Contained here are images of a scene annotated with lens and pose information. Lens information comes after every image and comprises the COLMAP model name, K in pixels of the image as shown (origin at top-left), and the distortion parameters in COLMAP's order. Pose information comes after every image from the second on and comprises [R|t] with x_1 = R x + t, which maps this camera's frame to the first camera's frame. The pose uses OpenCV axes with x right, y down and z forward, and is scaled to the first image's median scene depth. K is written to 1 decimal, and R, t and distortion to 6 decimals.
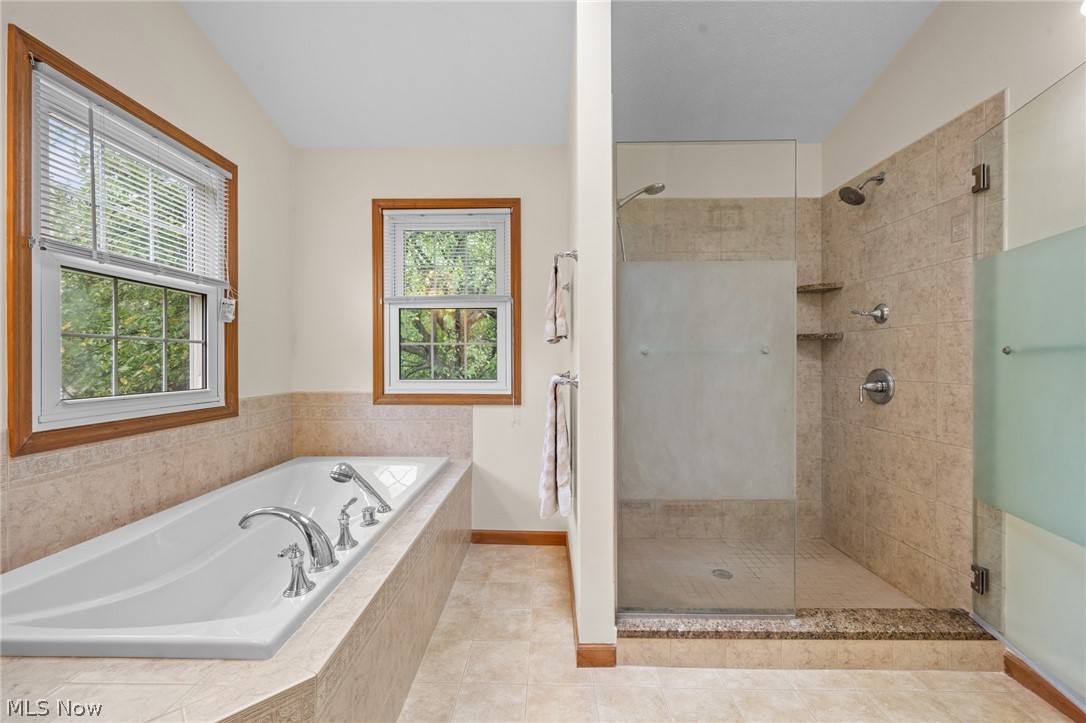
lens RADIAL K [[436.3, 0, 549.1], [0, 436.3, 361.7], [0, 0, 1]] dist [0.000789, 0.000034]
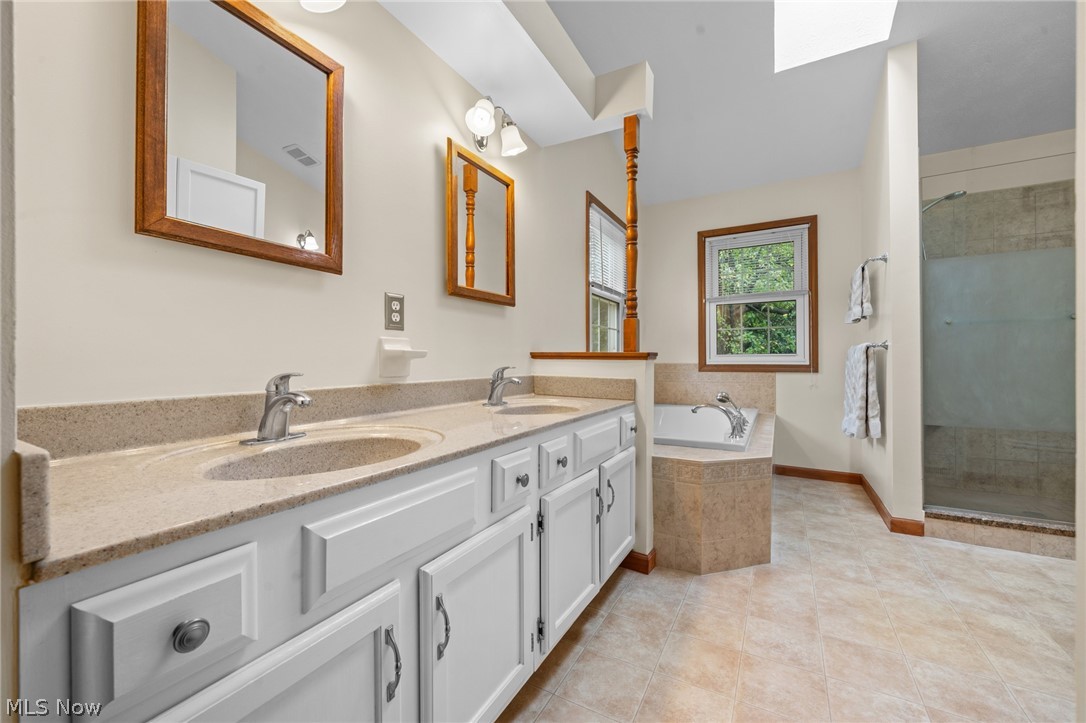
lens RADIAL K [[436.3, 0, 541.5], [0, 436.3, 360.0], [0, 0, 1]] dist [0.000789, 0.000034]
pose [[0.874317, -0.002607, -0.485349, -0.197407], [0.000075, 0.999986, -0.005236, 0.086889], [0.485356, 0.004541, 0.874305, -0.698036]]
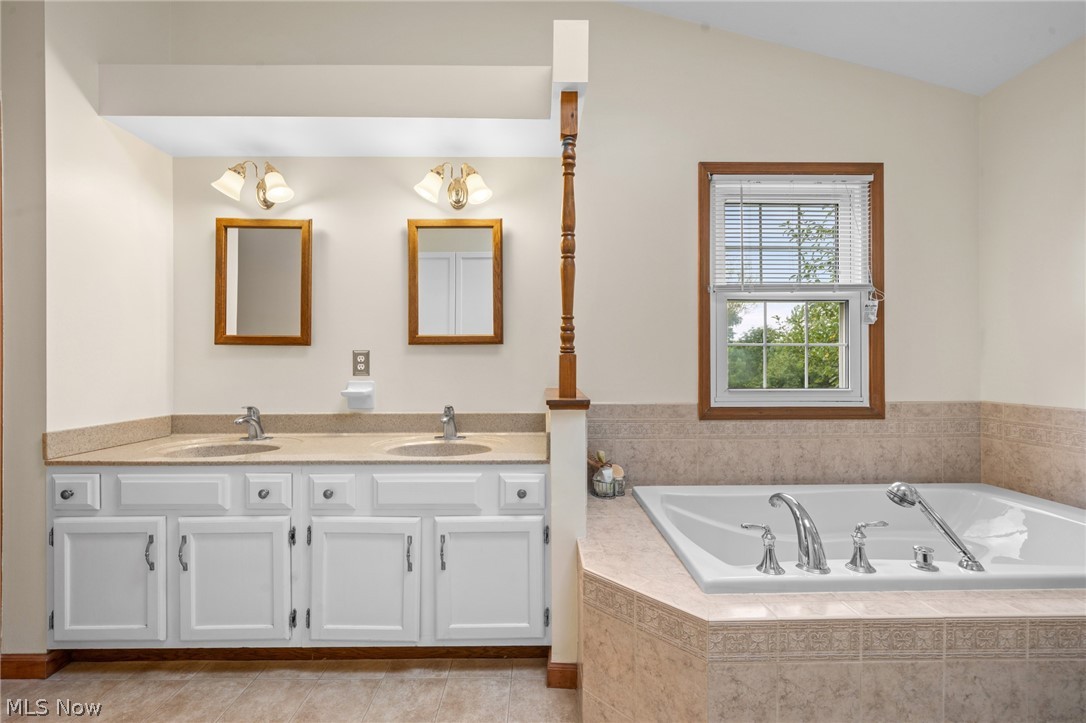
lens RADIAL K [[436.3, 0, 516.7], [0, 436.3, 360.7], [0, 0, 1]] dist [0.000789, 0.000034]
pose [[0.003492, -0.006207, -0.999975, 0.283264], [-0.002261, 0.999978, -0.006215, 0.002445], [0.999991, 0.002282, 0.003478, 0.191361]]
